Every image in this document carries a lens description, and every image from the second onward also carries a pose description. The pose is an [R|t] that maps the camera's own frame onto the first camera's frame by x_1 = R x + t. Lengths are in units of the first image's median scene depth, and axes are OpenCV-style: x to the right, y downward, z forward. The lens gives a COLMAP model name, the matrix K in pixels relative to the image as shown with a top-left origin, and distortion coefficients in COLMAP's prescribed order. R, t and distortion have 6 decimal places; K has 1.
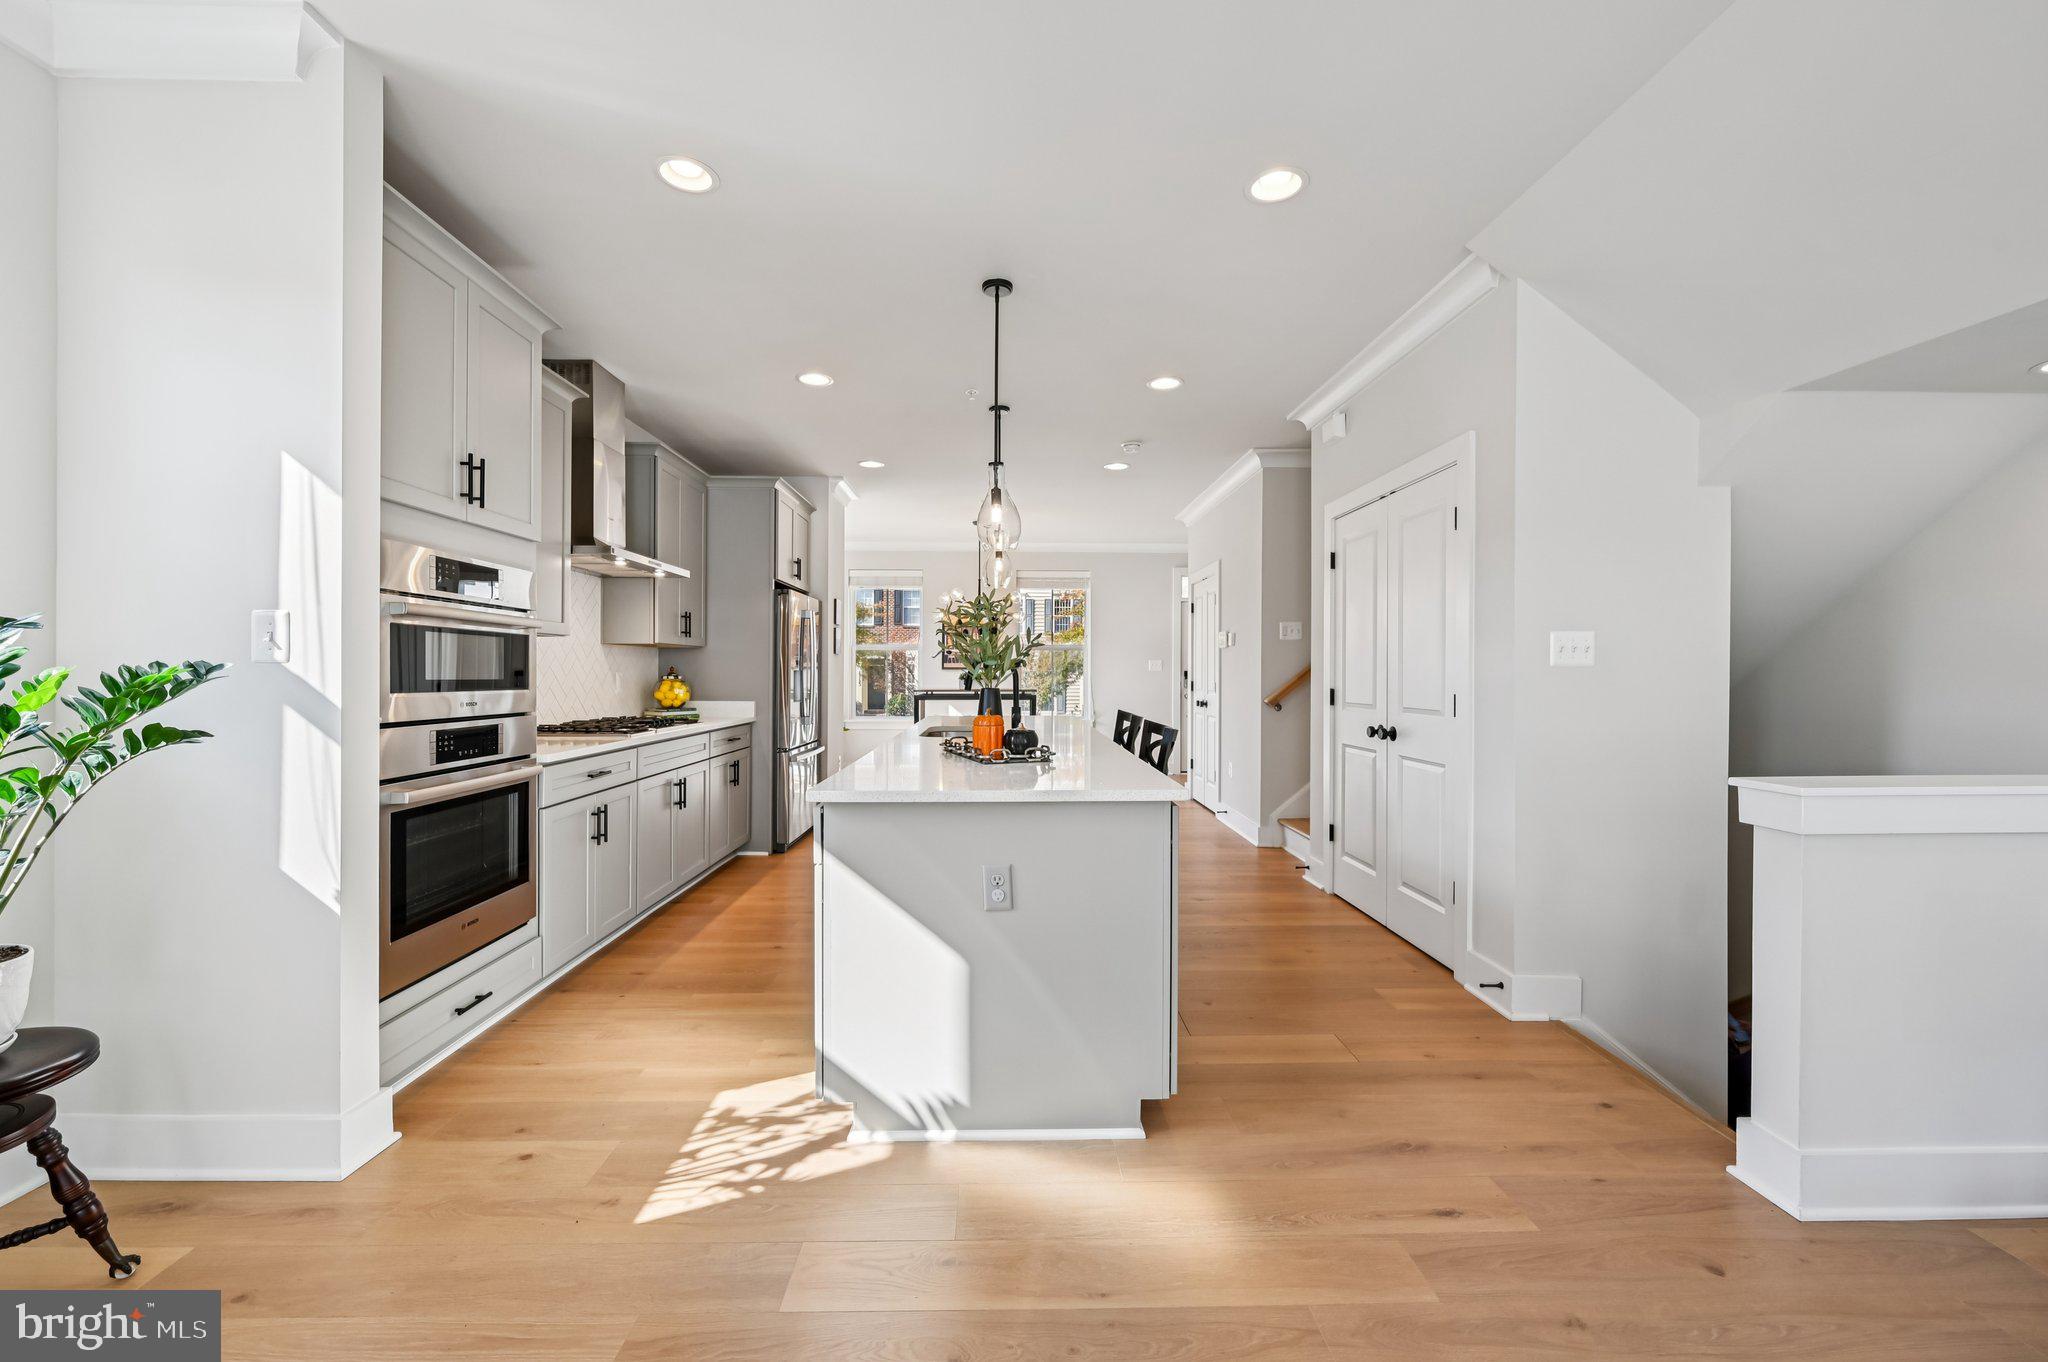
lens RADIAL K [[805.4, 0, 1008.5], [0, 805.4, 671.8], [0, 0, 1]] dist [-0.004868, 0.000680]
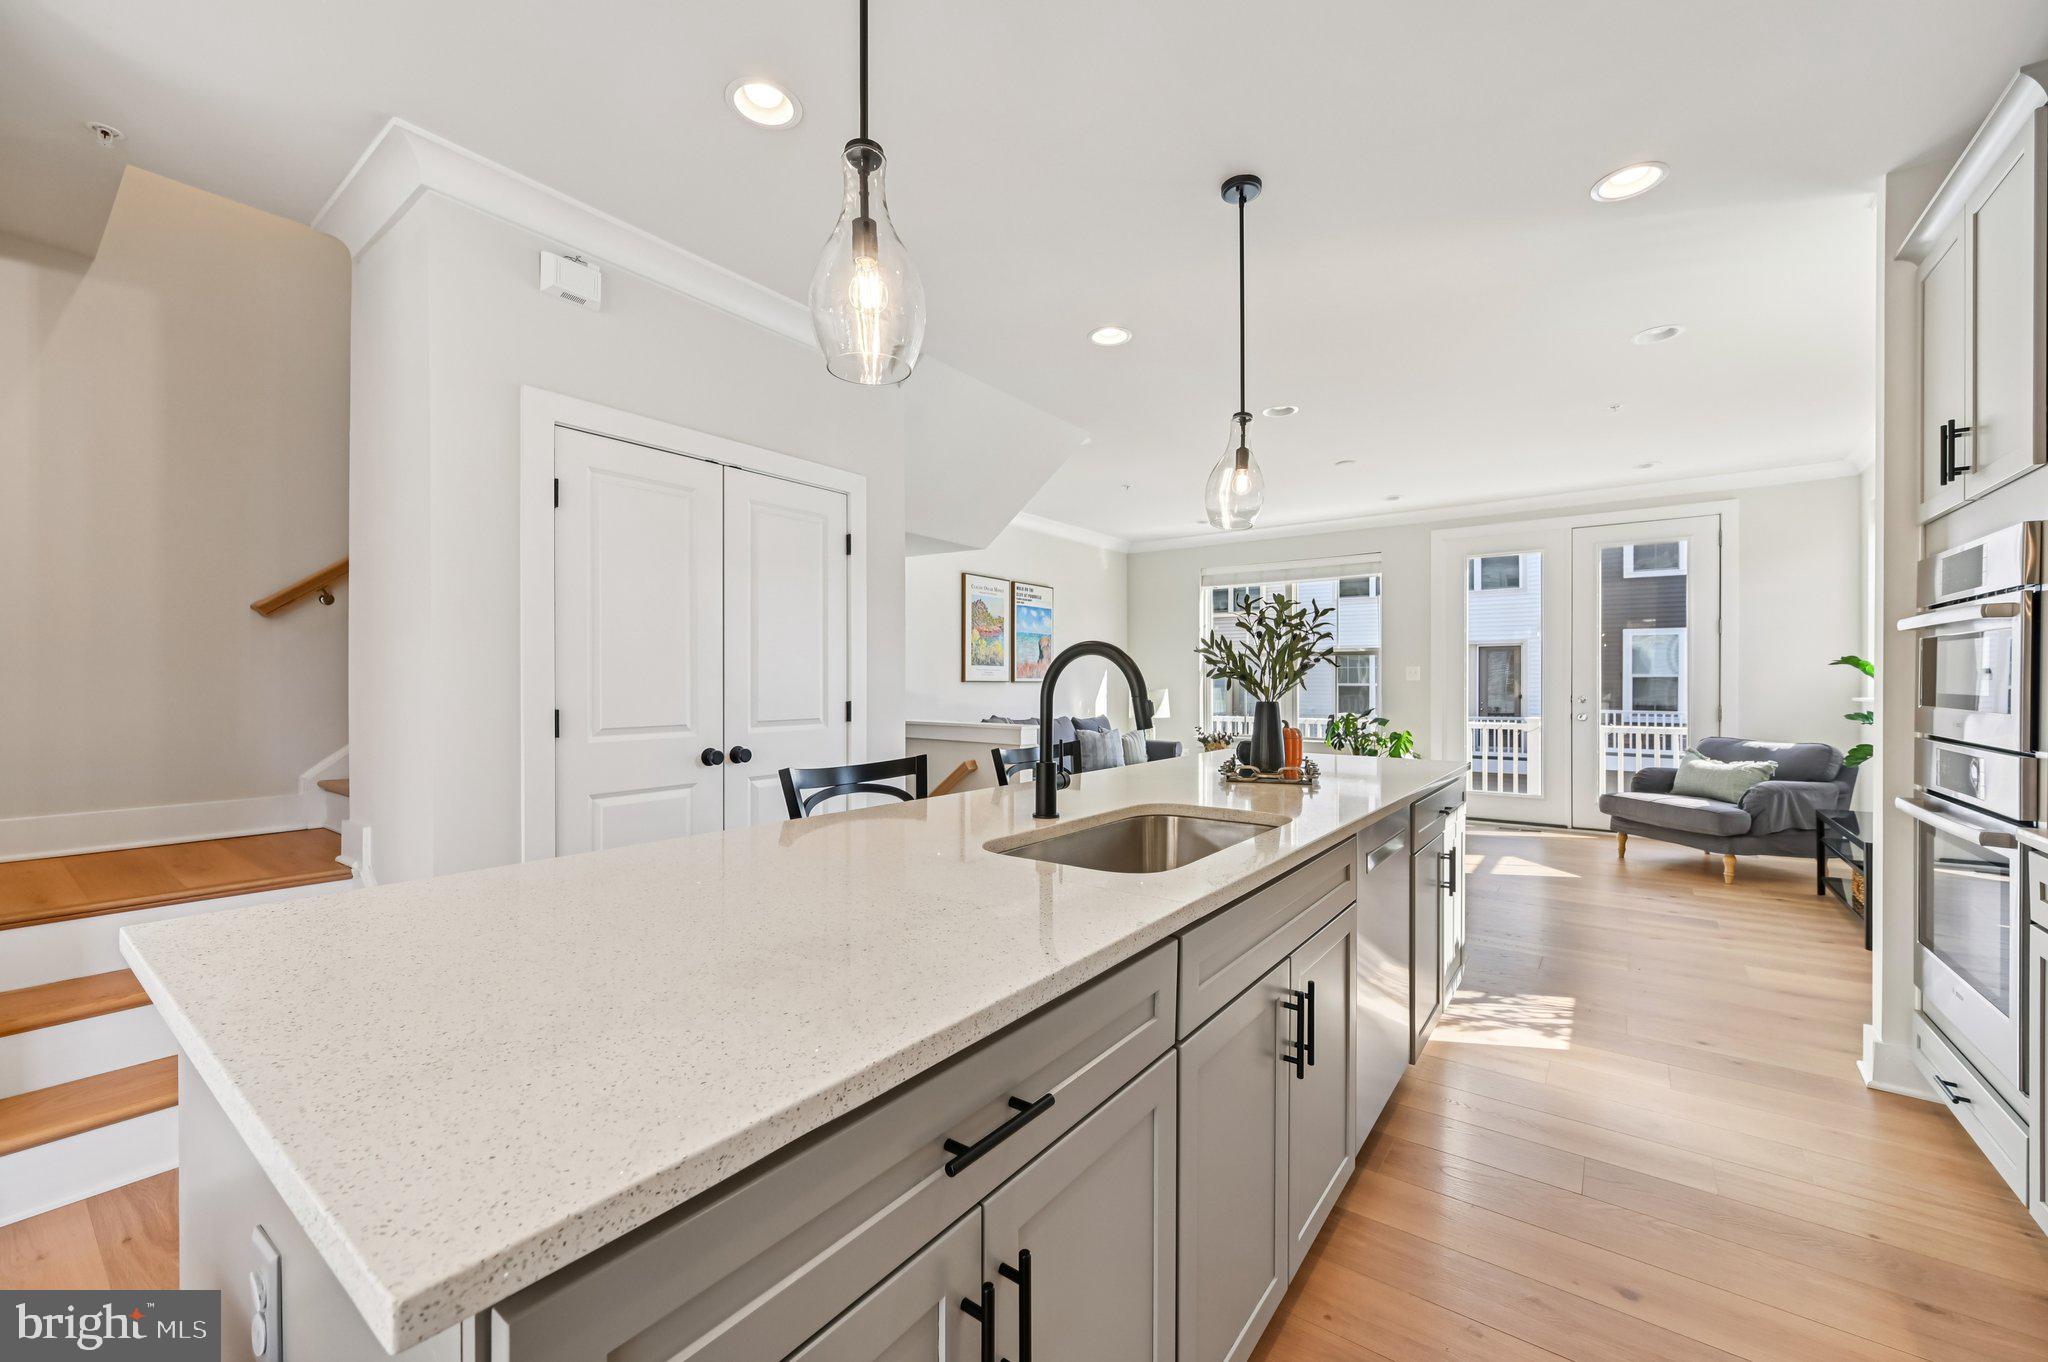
lens RADIAL K [[805.4, 0, 1027.4], [0, 805.4, 685.6], [0, 0, 1]] dist [-0.004868, 0.000680]
pose [[-0.794488, -0.006666, 0.607244, -0.230313], [-0.003737, 0.999974, 0.006088, -0.001243], [-0.607269, 0.002567, -0.794492, 1.245732]]
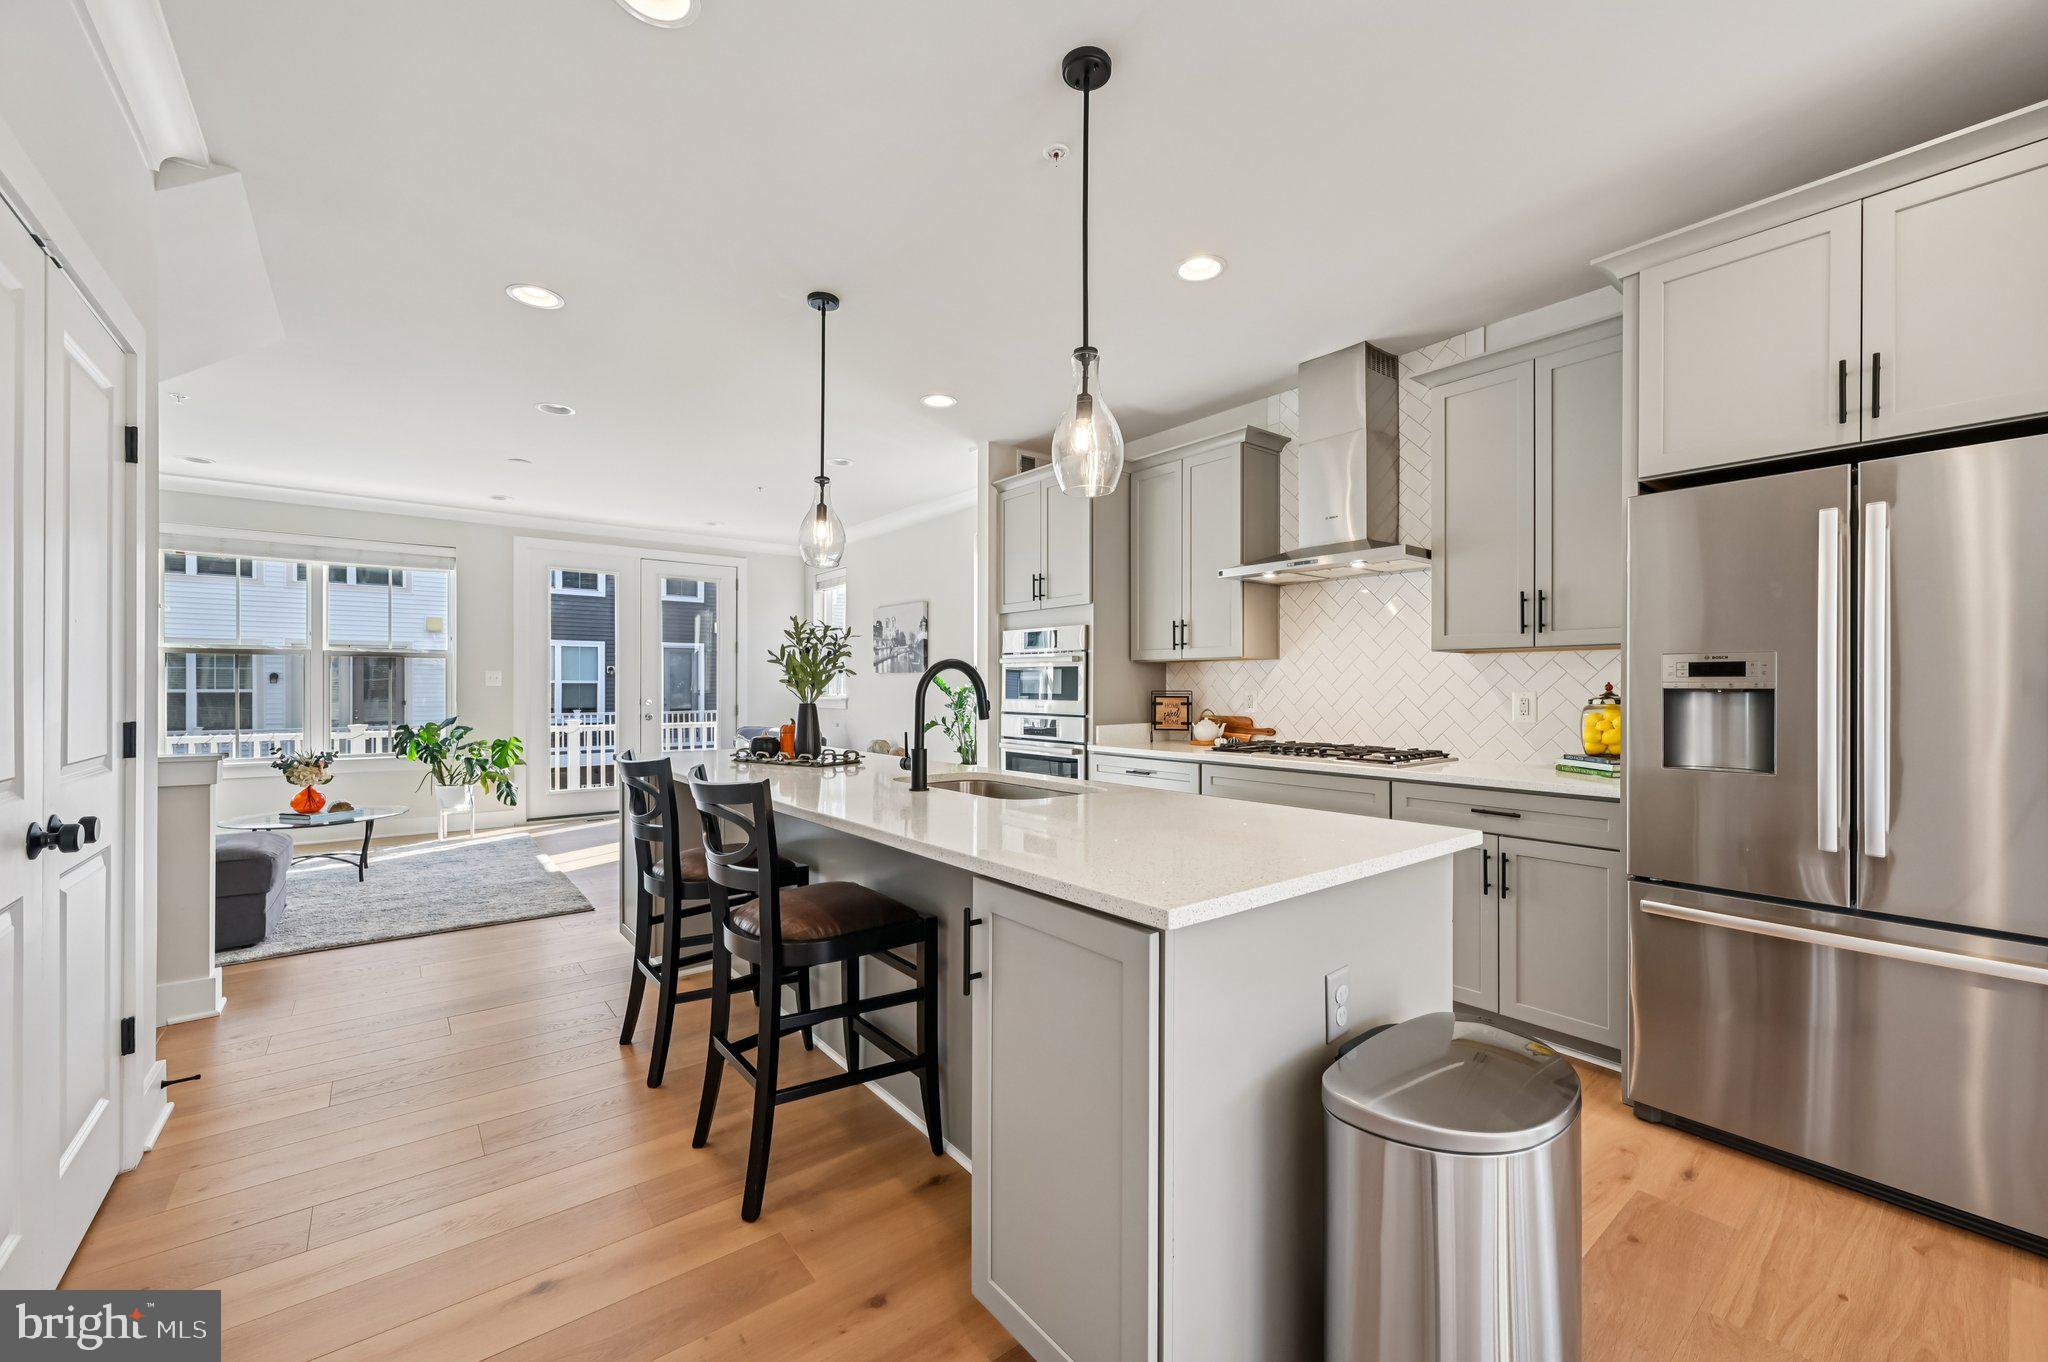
lens RADIAL K [[805.4, 0, 1043.1], [0, 805.4, 686.6], [0, 0, 1]] dist [-0.004868, 0.000680]
pose [[-0.784229, -0.005907, -0.620443, 0.273443], [-0.003355, 0.999980, -0.005280, 0.001506], [0.620462, -0.002059, -0.784234, 1.387979]]
